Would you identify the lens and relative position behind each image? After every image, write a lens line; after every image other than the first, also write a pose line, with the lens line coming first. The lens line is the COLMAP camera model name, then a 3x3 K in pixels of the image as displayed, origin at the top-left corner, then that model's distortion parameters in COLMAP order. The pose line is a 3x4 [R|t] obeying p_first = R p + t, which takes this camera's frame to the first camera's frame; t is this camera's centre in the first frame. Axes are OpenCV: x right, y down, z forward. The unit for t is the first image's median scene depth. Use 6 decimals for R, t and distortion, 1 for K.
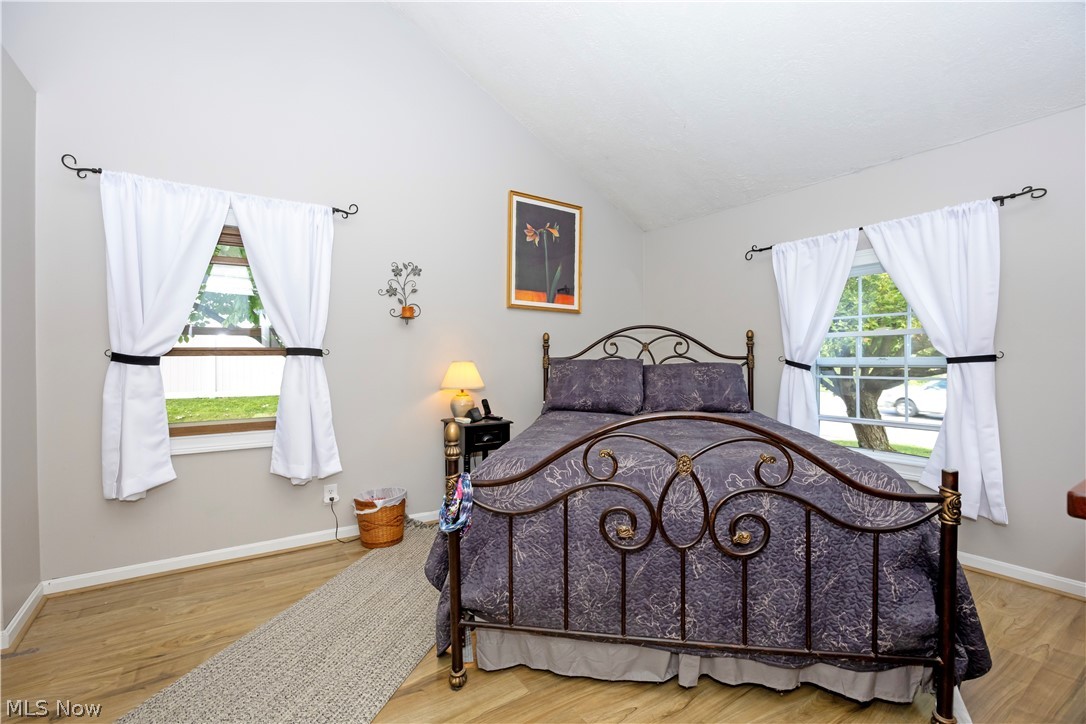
lens RADIAL K [[493.3, 0, 543.0], [0, 493.3, 362.0], [0, 0, 1]] dist [-0.000593, -0.000198]
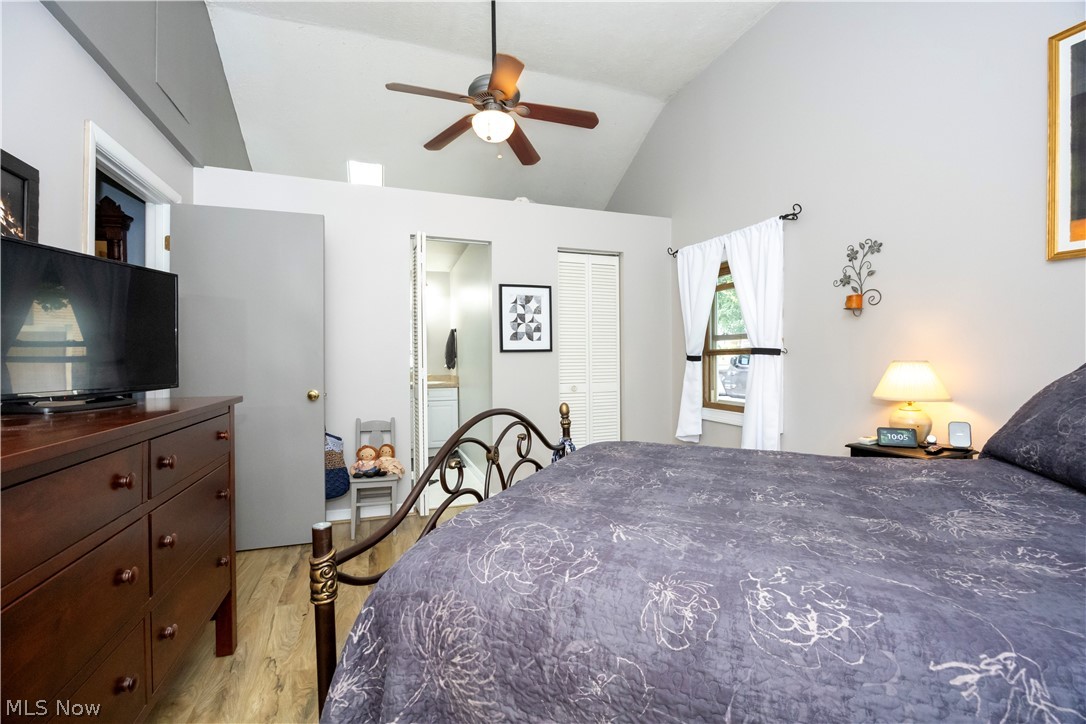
lens RADIAL K [[493.3, 0, 543.0], [0, 493.3, 362.0], [0, 0, 1]] dist [-0.000593, -0.000198]
pose [[-0.236745, 0.008539, -0.971534, 0.657851], [0.000095, 0.999962, 0.008766, -0.006509], [0.971572, 0.001983, -0.236736, 0.680711]]
